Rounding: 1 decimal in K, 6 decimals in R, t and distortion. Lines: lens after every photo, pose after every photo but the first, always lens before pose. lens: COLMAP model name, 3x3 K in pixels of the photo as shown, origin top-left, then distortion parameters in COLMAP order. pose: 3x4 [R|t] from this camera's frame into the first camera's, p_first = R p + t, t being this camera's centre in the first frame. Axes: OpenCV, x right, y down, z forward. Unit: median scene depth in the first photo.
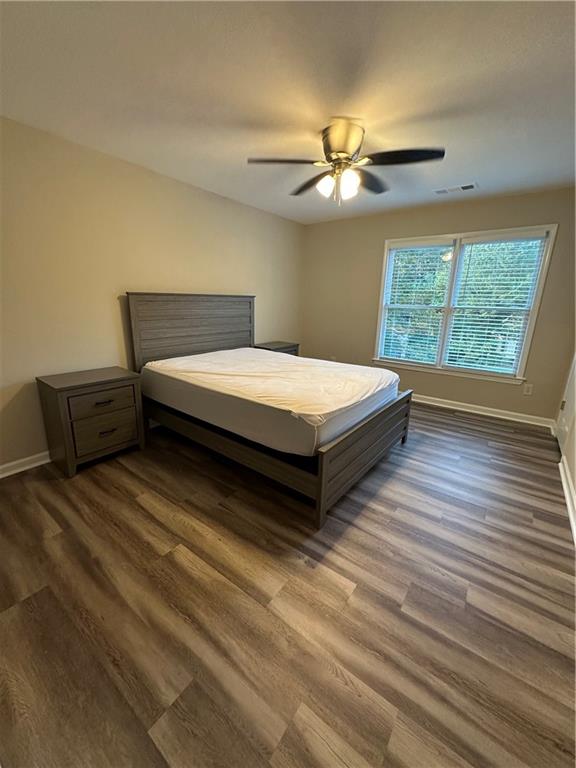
lens RADIAL K [[308.2, 0, 288.1], [0, 308.2, 382.5], [0, 0, 1]] dist [-0.000248, -0.000071]
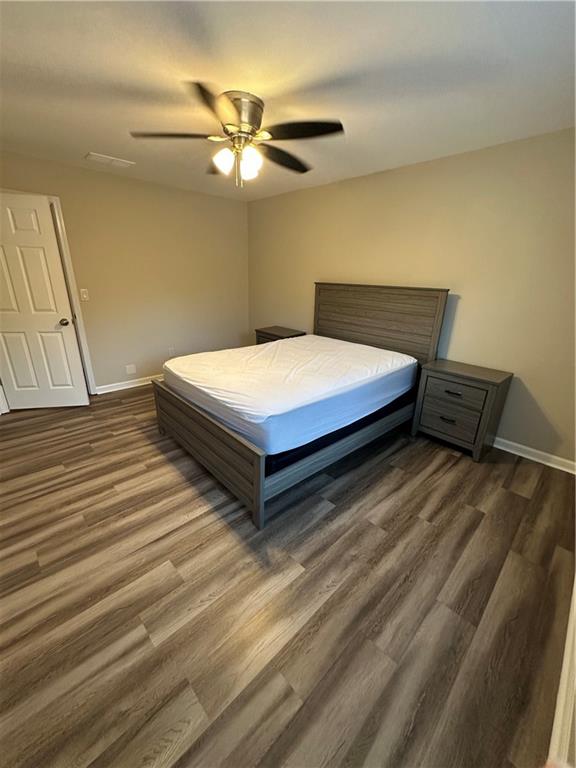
lens RADIAL K [[308.2, 0, 290.1], [0, 308.2, 380.9], [0, 0, 1]] dist [-0.000248, -0.000071]
pose [[-0.158912, 0.305539, -0.938825, 1.274618], [-0.284937, 0.896253, 0.339914, -0.445515], [0.945282, 0.321522, -0.055366, 1.481852]]
